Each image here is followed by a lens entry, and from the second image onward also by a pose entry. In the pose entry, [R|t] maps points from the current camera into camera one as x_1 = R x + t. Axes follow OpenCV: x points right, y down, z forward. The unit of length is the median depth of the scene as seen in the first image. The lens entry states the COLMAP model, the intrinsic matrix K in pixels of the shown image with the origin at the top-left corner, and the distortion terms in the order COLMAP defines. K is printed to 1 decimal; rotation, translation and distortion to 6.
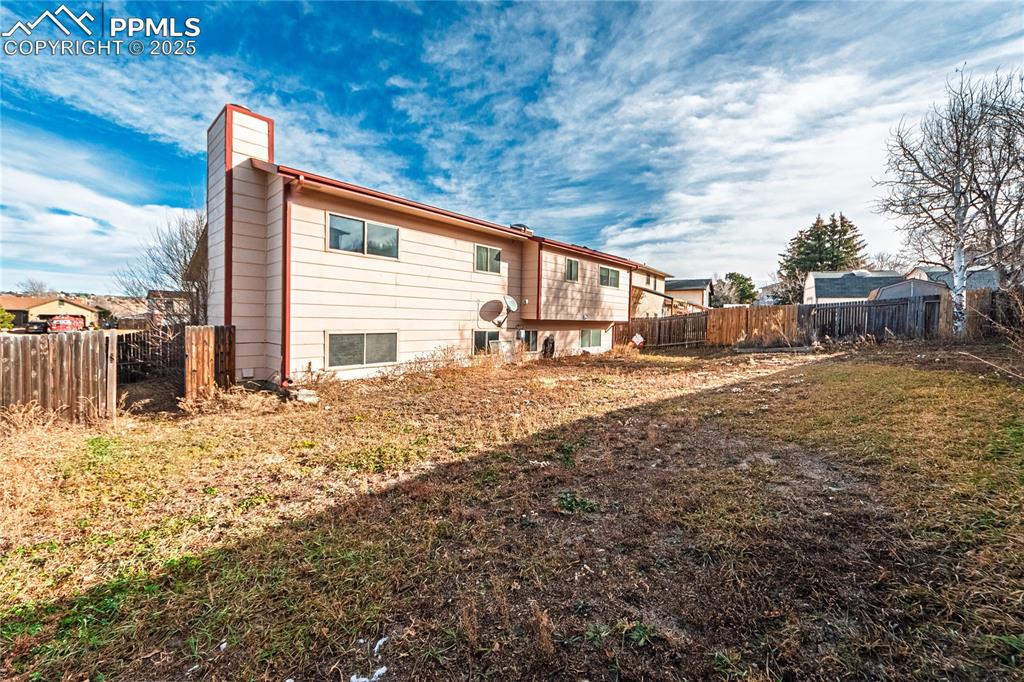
lens RADIAL K [[414.6, 0, 512.9], [0, 414.6, 332.2], [0, 0, 1]] dist [-0.011392, -0.000162]
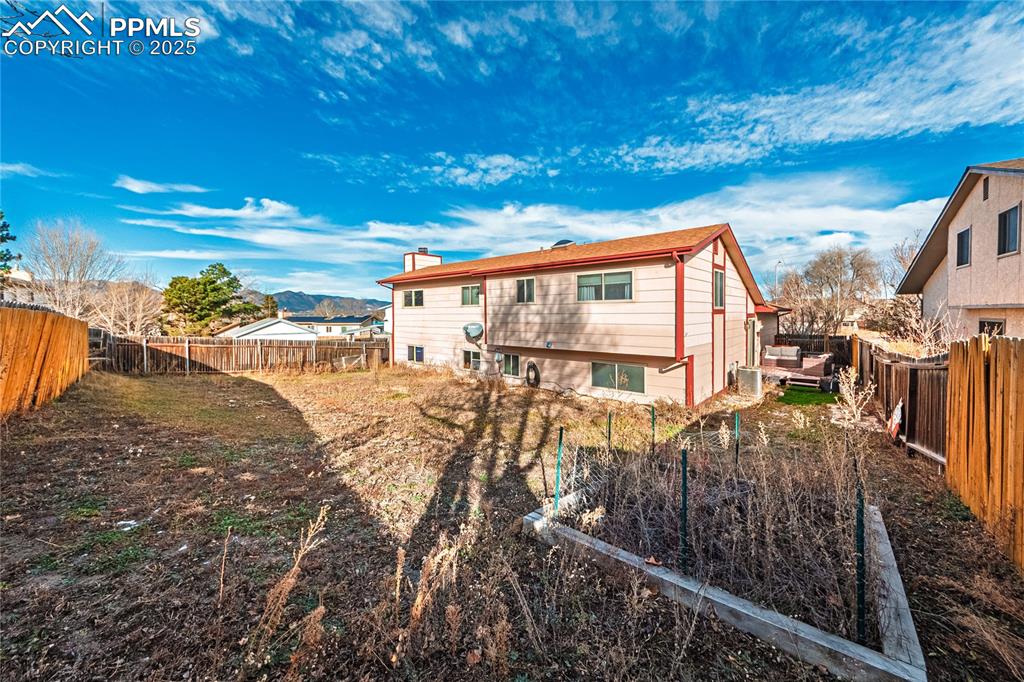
lens RADIAL K [[402.1, 0, 517.2], [0, 402.1, 323.9], [0, 0, 1]] dist [0.000234, 0.000007]
pose [[-0.045349, 0.007640, -0.998942, 1.006998], [-0.022929, 0.999699, 0.008687, -0.086492], [0.998708, 0.023299, -0.045160, 1.027289]]
